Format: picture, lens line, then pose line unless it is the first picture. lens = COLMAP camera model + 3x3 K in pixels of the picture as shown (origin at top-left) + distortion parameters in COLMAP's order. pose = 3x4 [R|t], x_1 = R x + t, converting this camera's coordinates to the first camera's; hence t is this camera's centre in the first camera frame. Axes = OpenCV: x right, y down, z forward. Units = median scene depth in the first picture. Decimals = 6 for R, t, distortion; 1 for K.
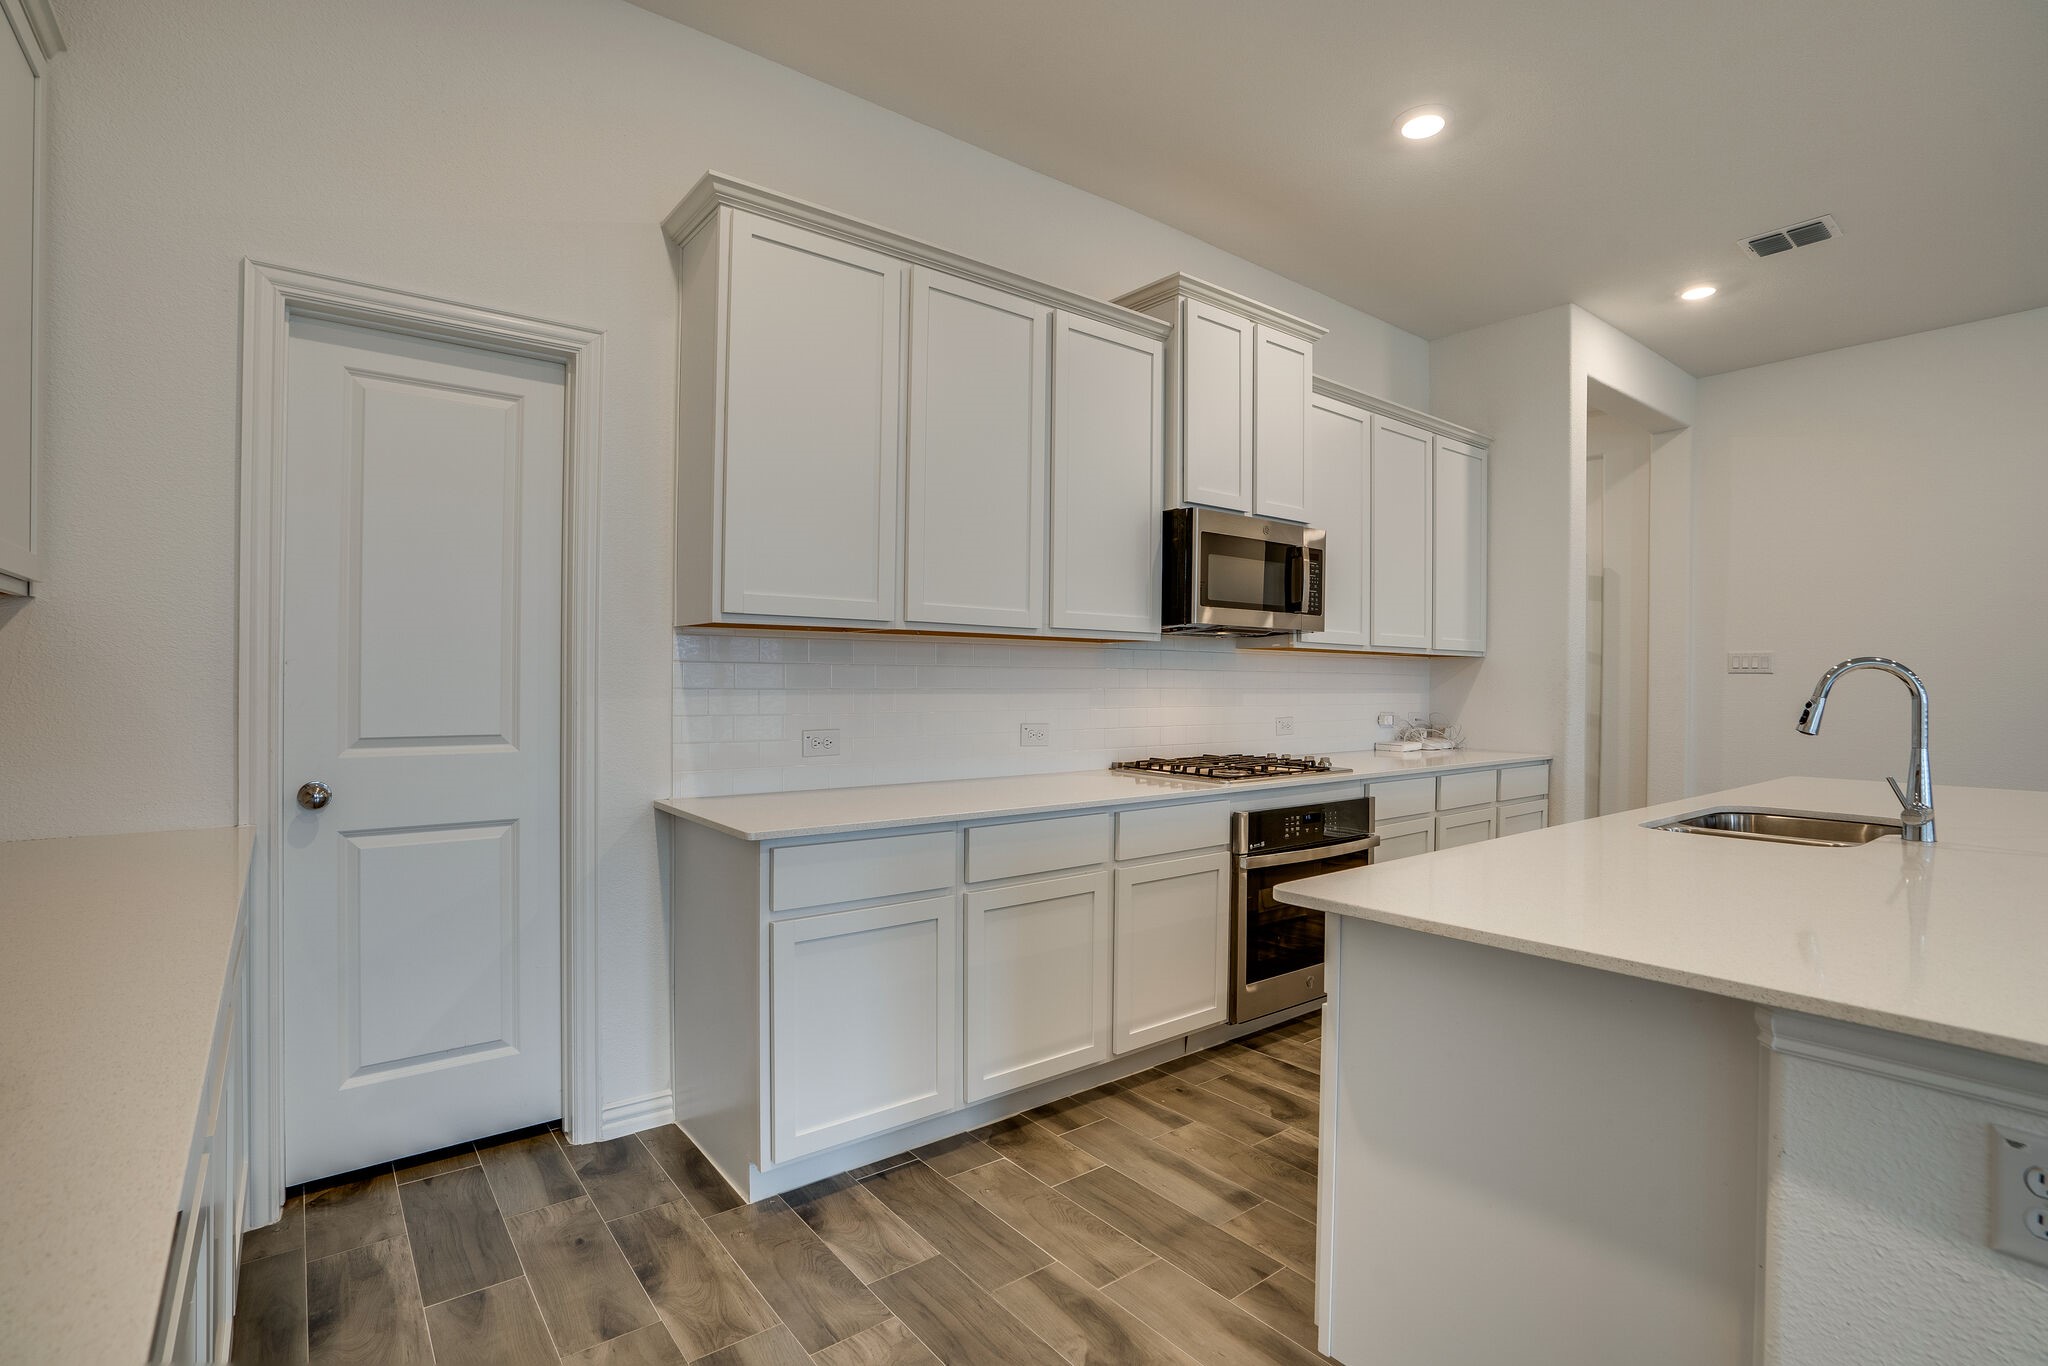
lens RADIAL K [[962.9, 0, 1011.4], [0, 962.9, 674.7], [0, 0, 1]] dist [-0.047748, 0.016845]
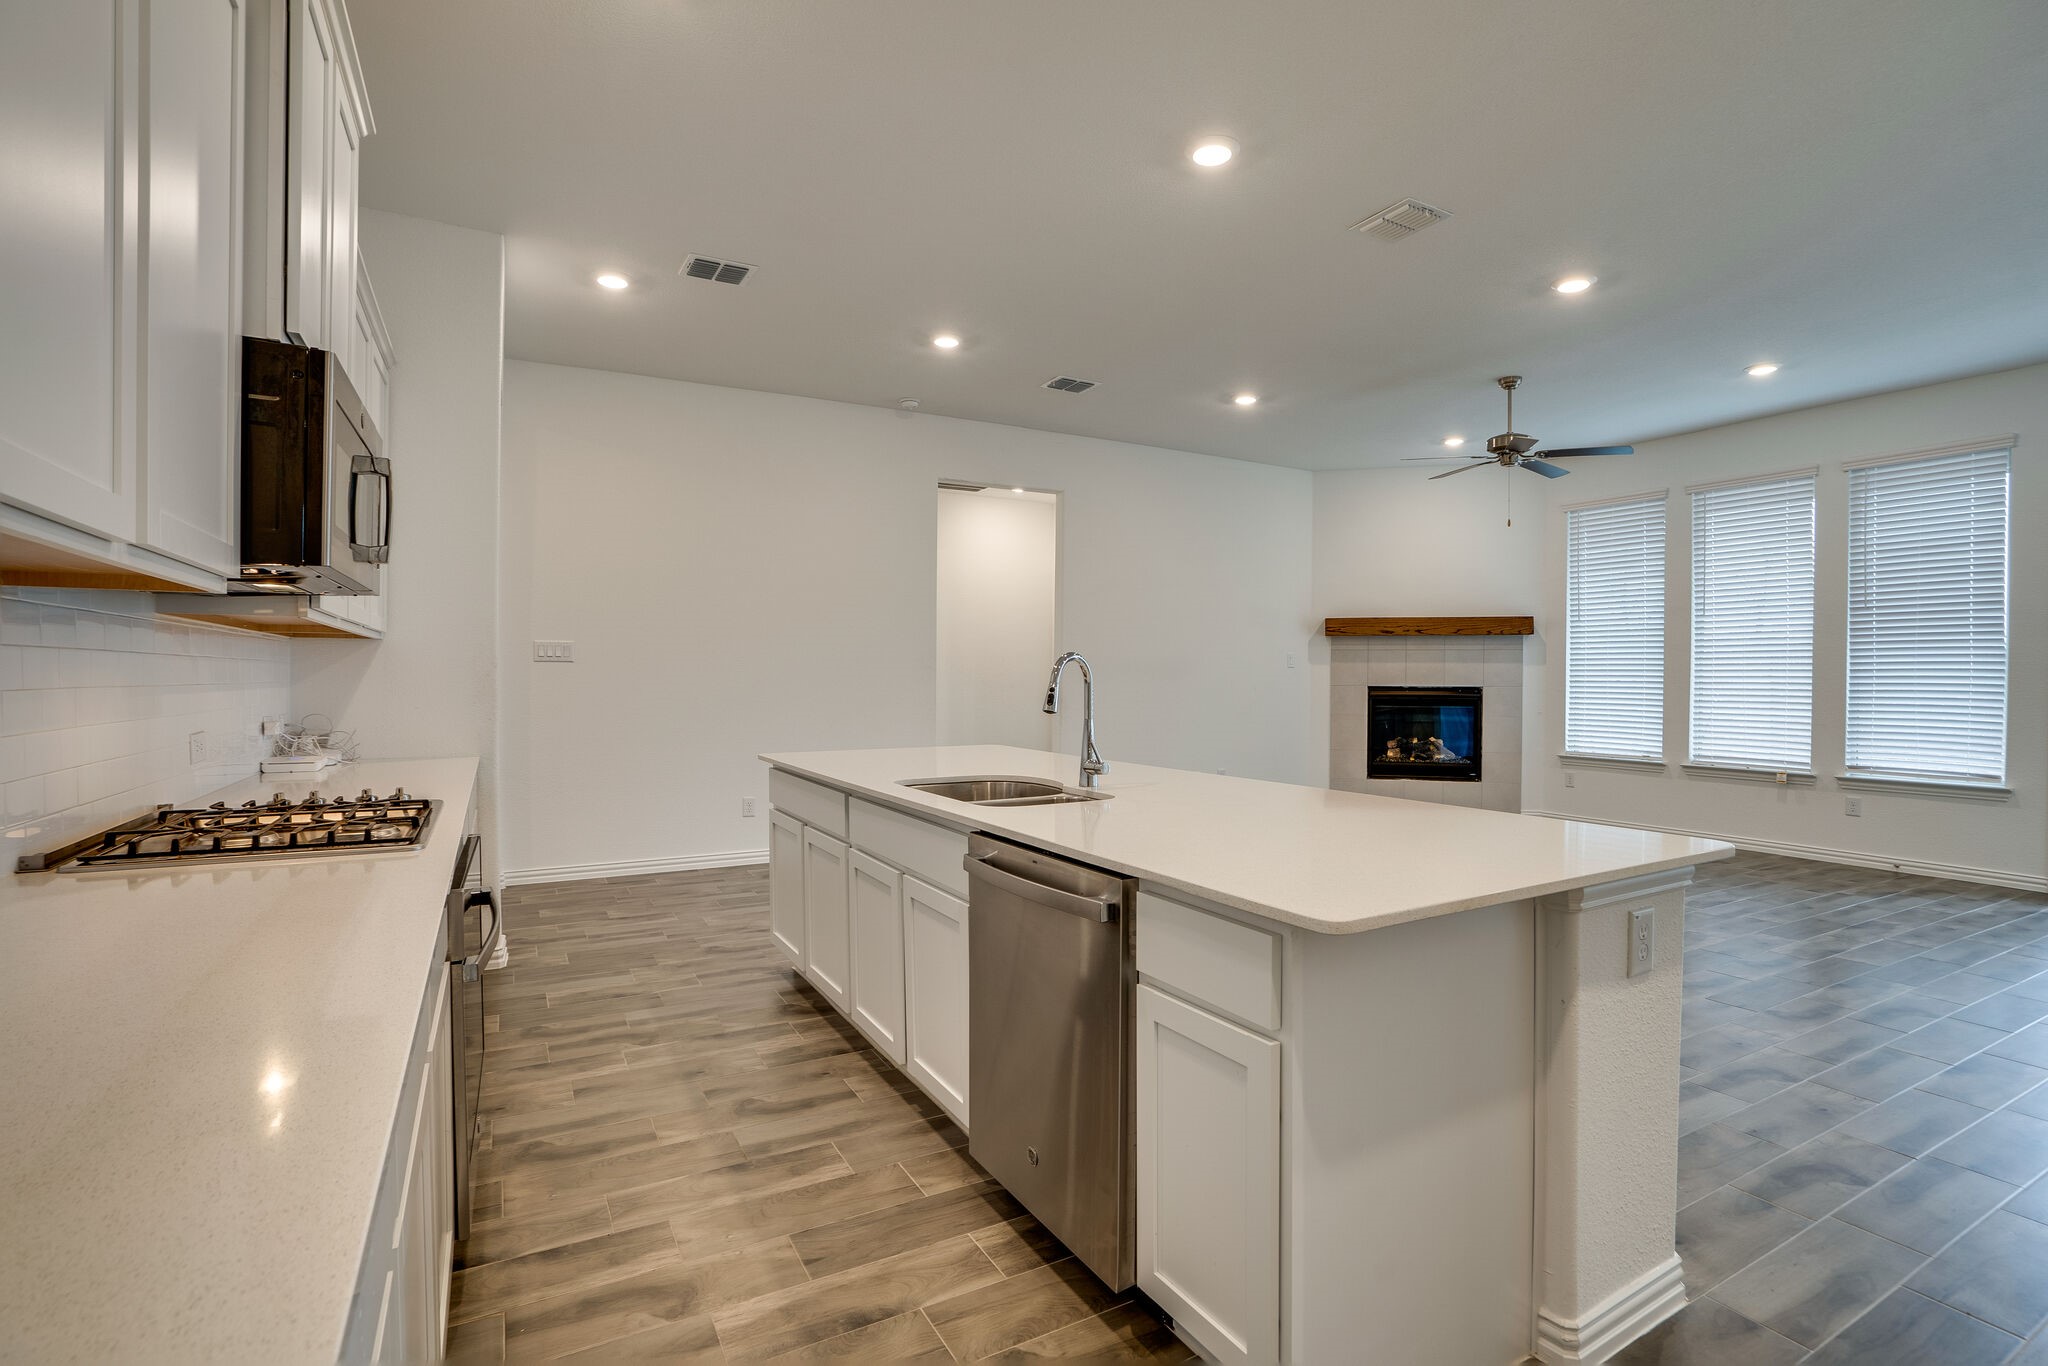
lens RADIAL K [[962.9, 0, 1035.2], [0, 962.9, 687.8], [0, 0, 1]] dist [-0.047748, 0.016845]
pose [[0.166480, -0.021932, 0.985801, -0.286395], [-0.005487, 0.999717, 0.023168, -0.000129], [-0.986030, -0.009266, 0.166312, 0.551581]]
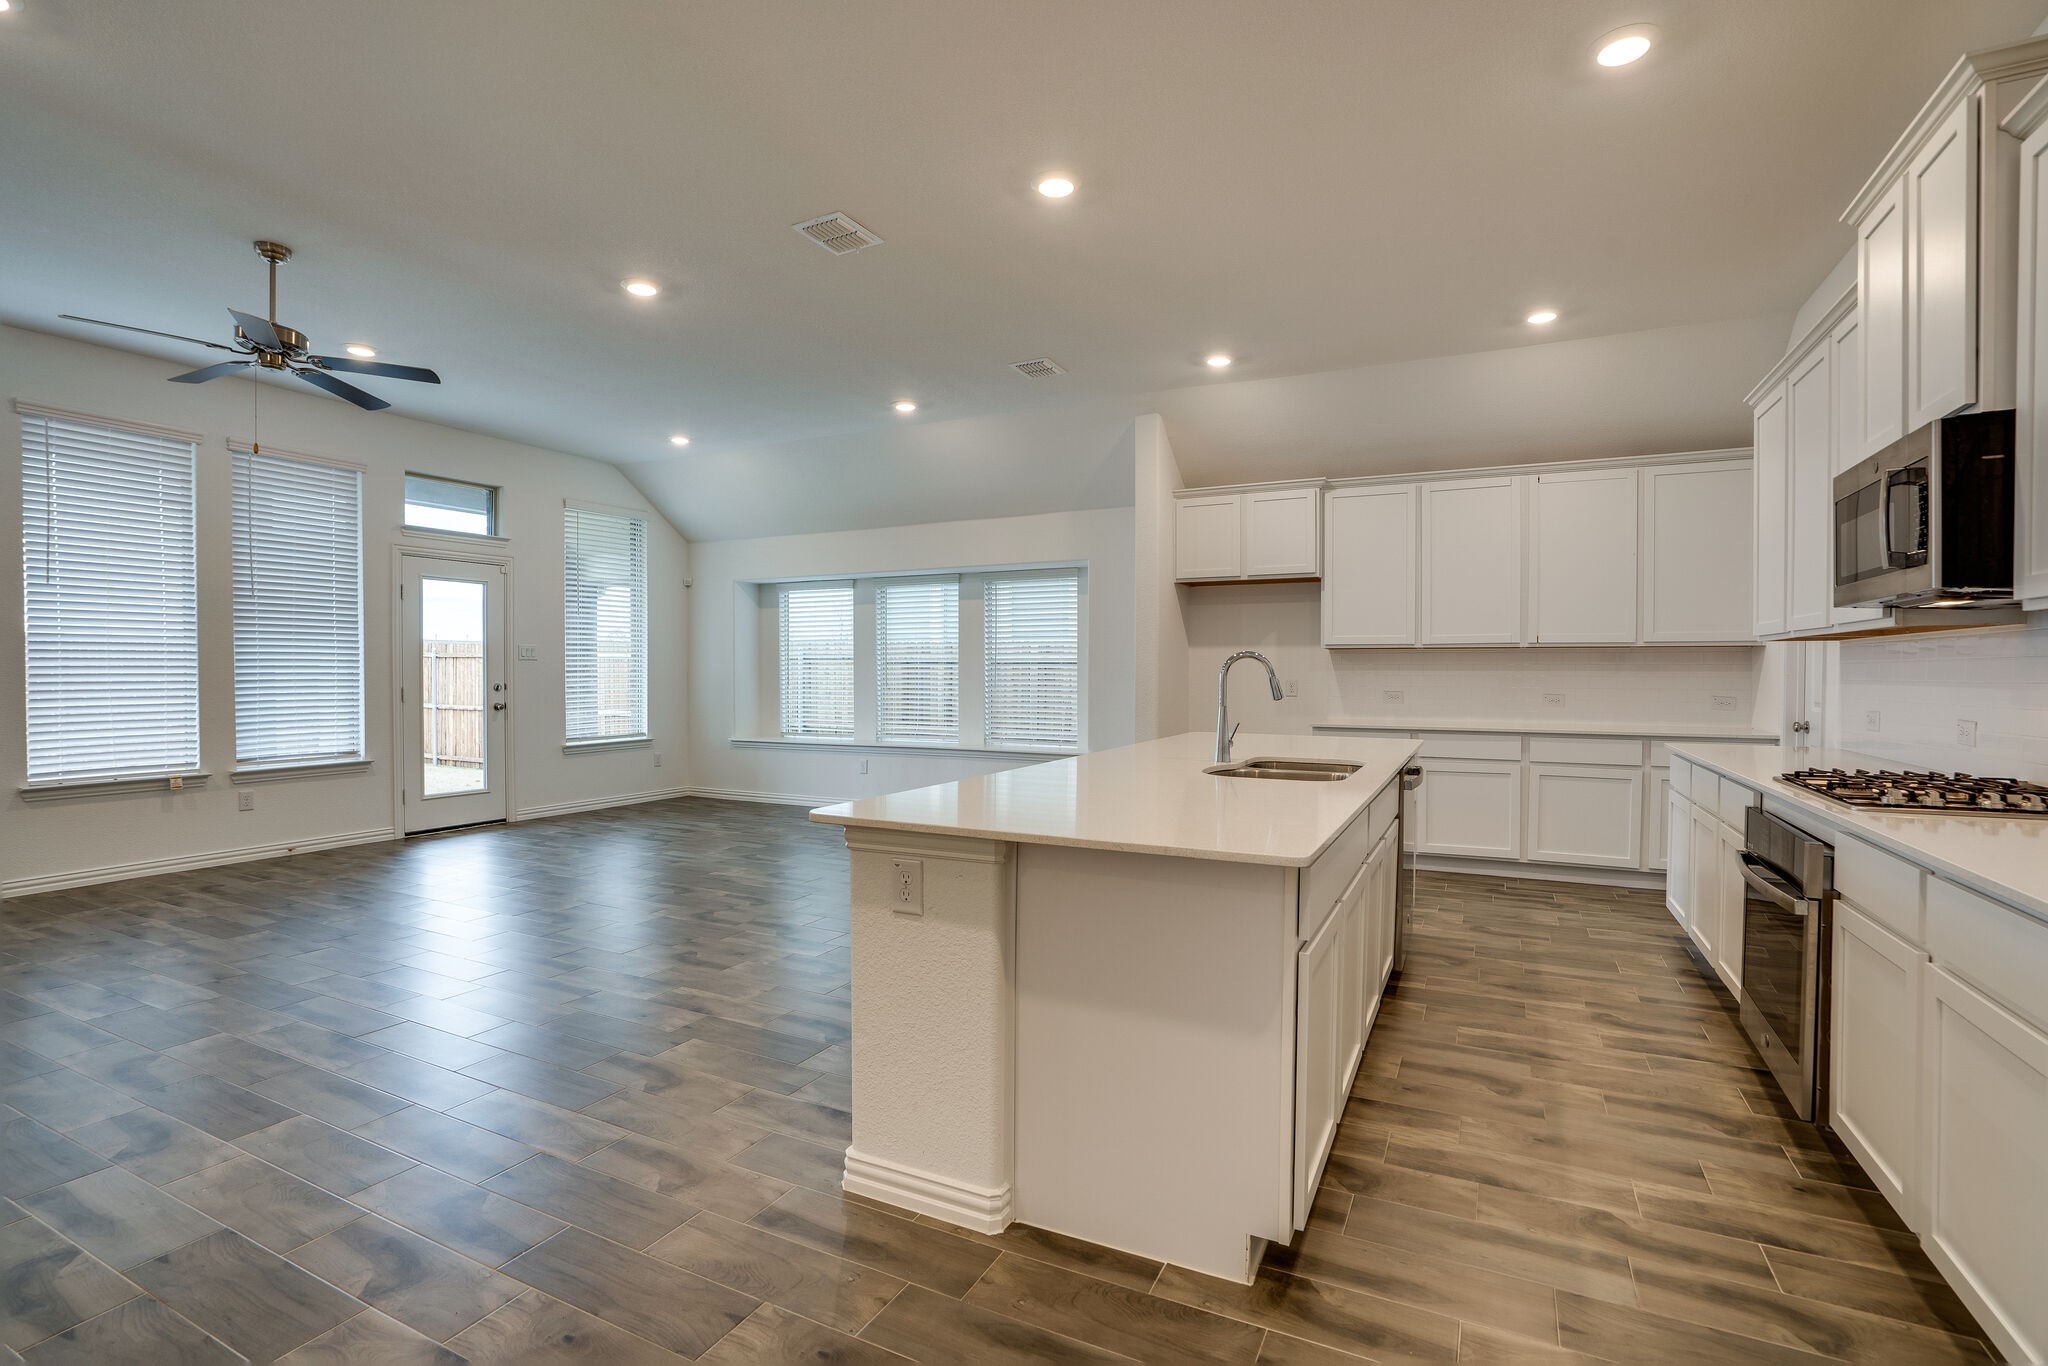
lens RADIAL K [[962.9, 0, 1015.5], [0, 962.9, 689.3], [0, 0, 1]] dist [-0.047748, 0.016845]
pose [[-0.911732, -0.002816, -0.410777, 1.308308], [-0.009168, 0.999867, 0.013496, 0.019022], [0.410684, 0.016071, -0.911636, 1.568368]]
